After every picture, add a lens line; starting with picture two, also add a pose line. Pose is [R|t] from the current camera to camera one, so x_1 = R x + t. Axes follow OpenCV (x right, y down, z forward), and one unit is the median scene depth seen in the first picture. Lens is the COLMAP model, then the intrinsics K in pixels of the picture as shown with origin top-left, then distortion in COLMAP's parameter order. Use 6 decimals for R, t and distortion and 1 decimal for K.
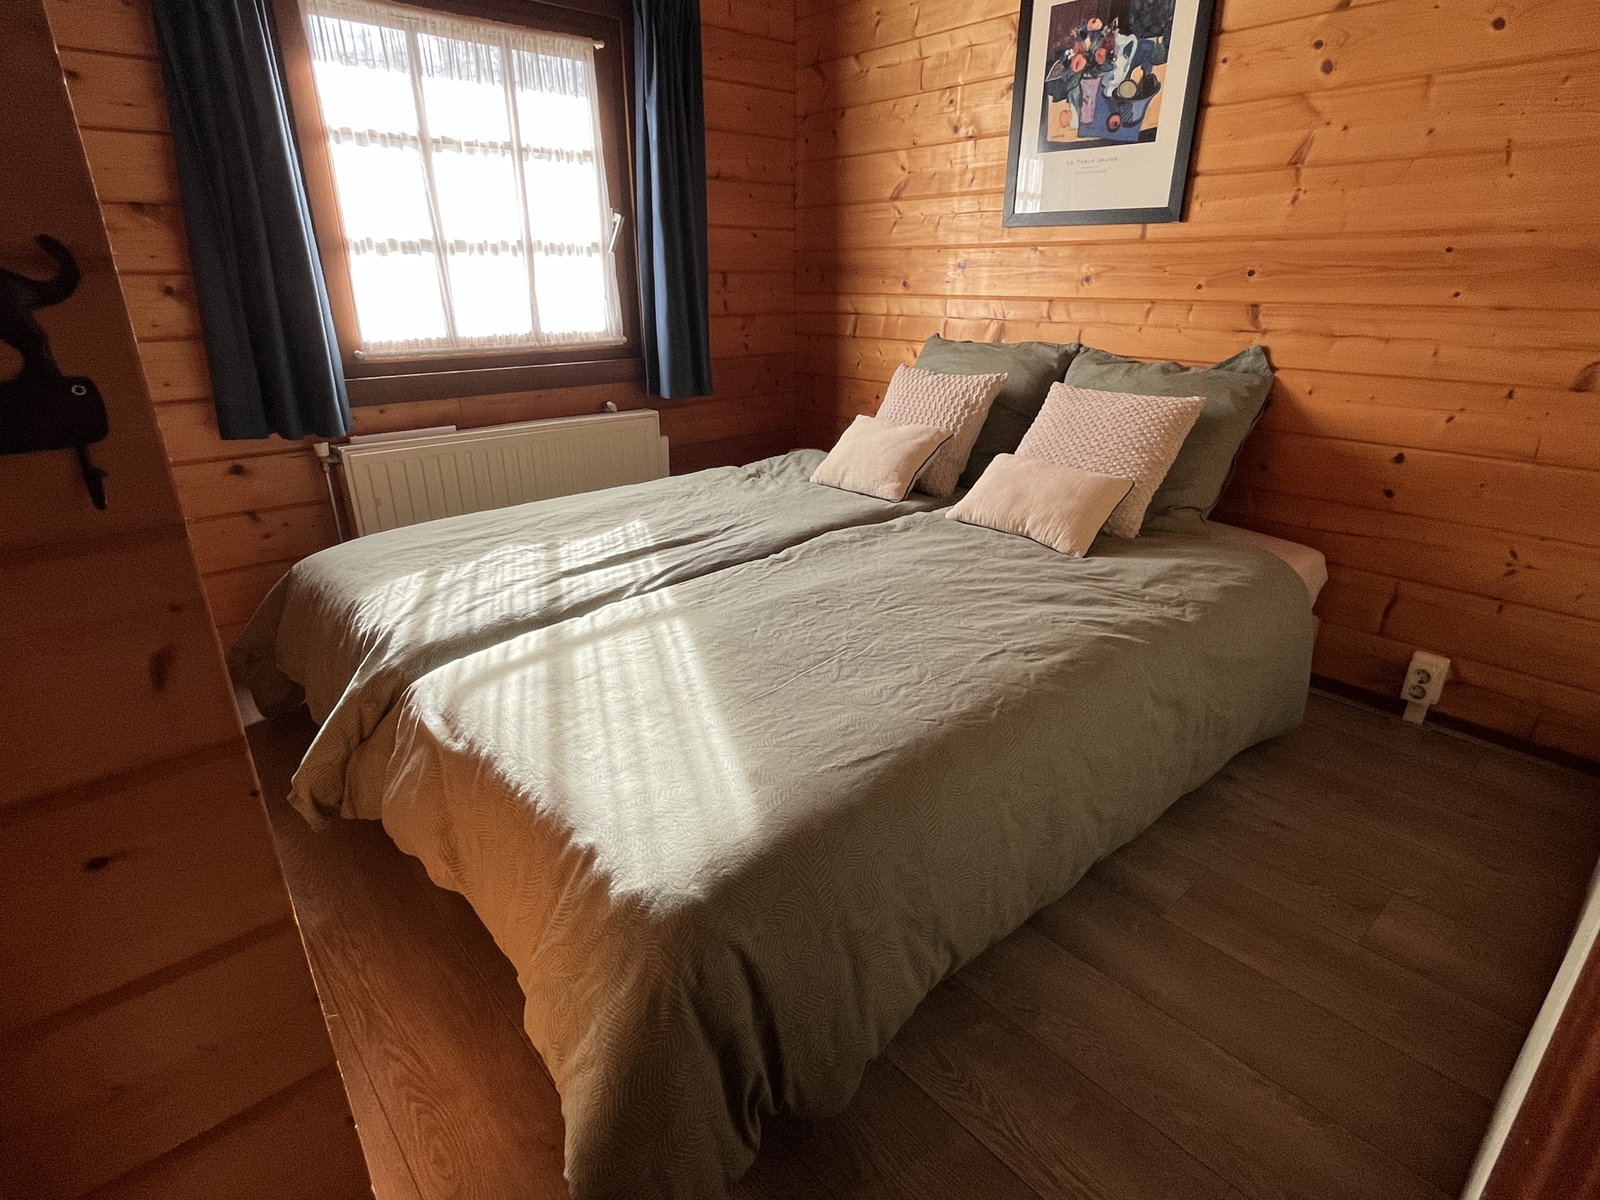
lens RADIAL K [[821.0, 0, 797.3], [0, 821.0, 598.8], [0, 0, 1]] dist [0.003514, 0.000246]
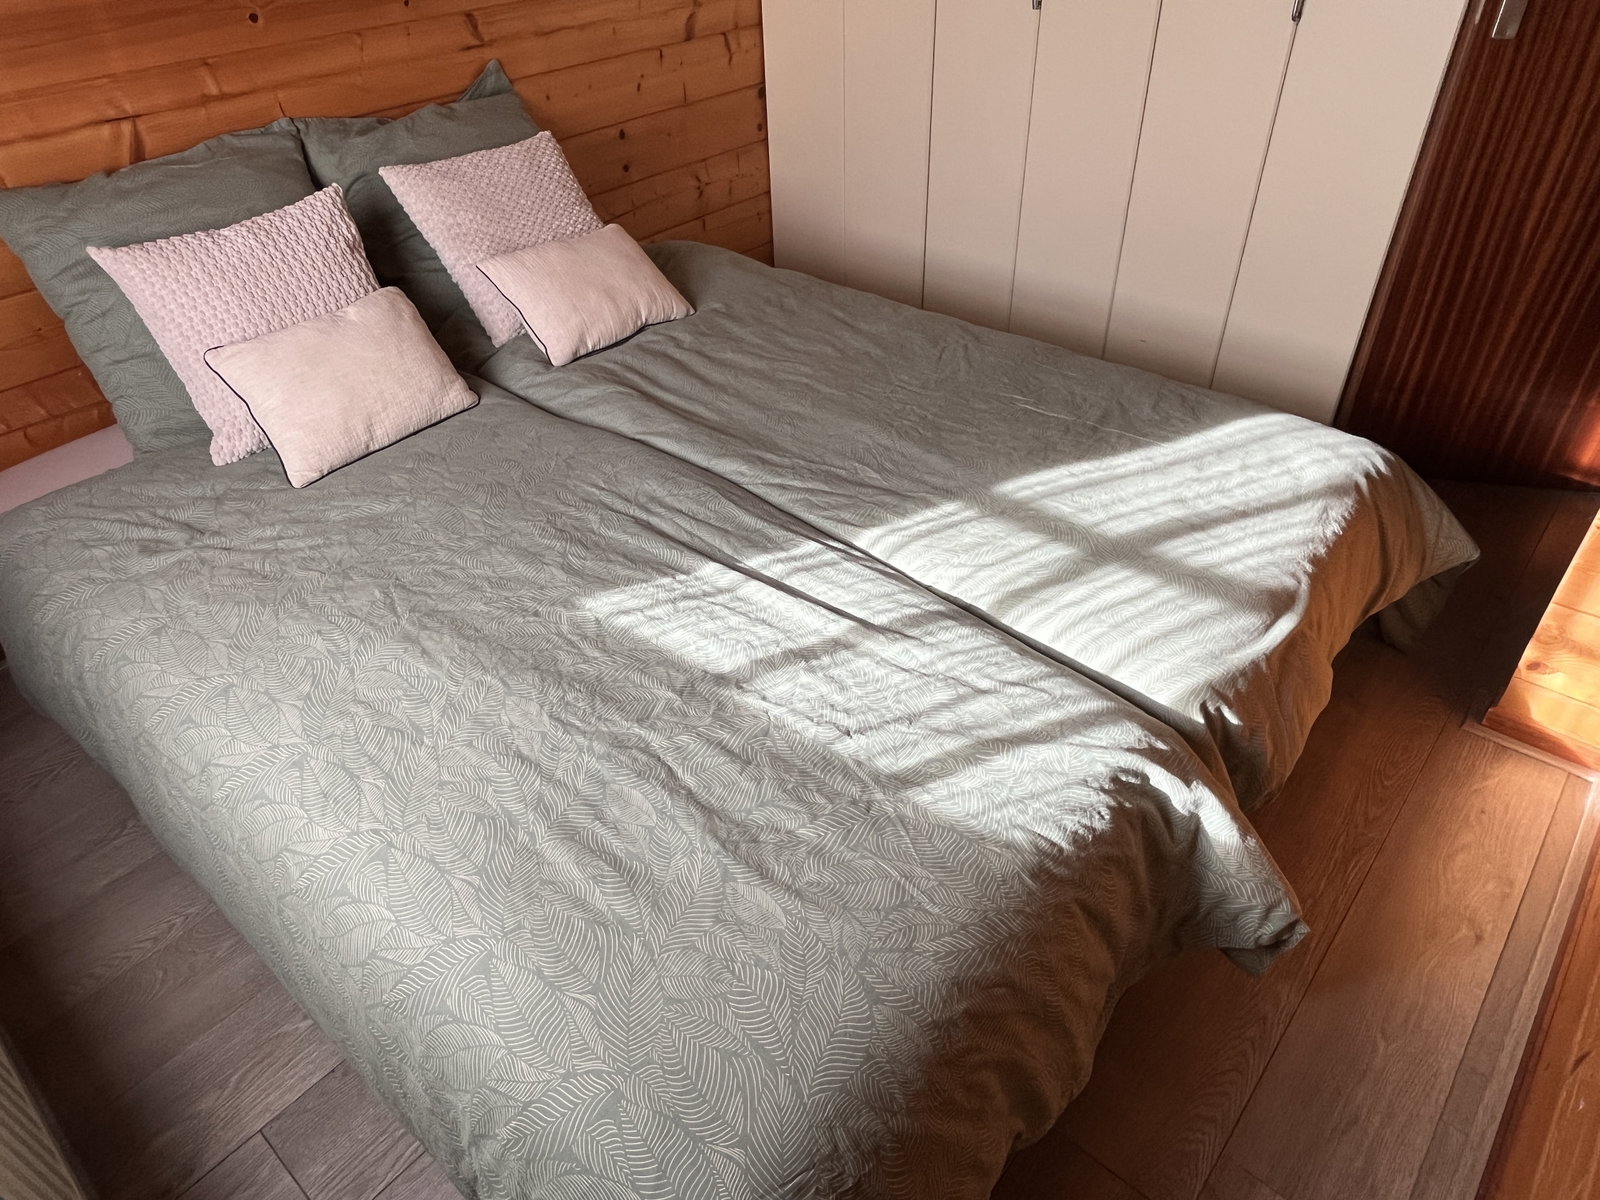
lens RADIAL K [[1022.9, 0, 798.1], [0, 1022.9, 597.3], [0, 0, 1]] dist [0.001819, 0.000018]
pose [[-0.116483, -0.607687, 0.785588, -0.749216], [0.401873, 0.694491, 0.596808, -0.453078], [-0.908256, 0.385225, 0.163316, 0.771470]]
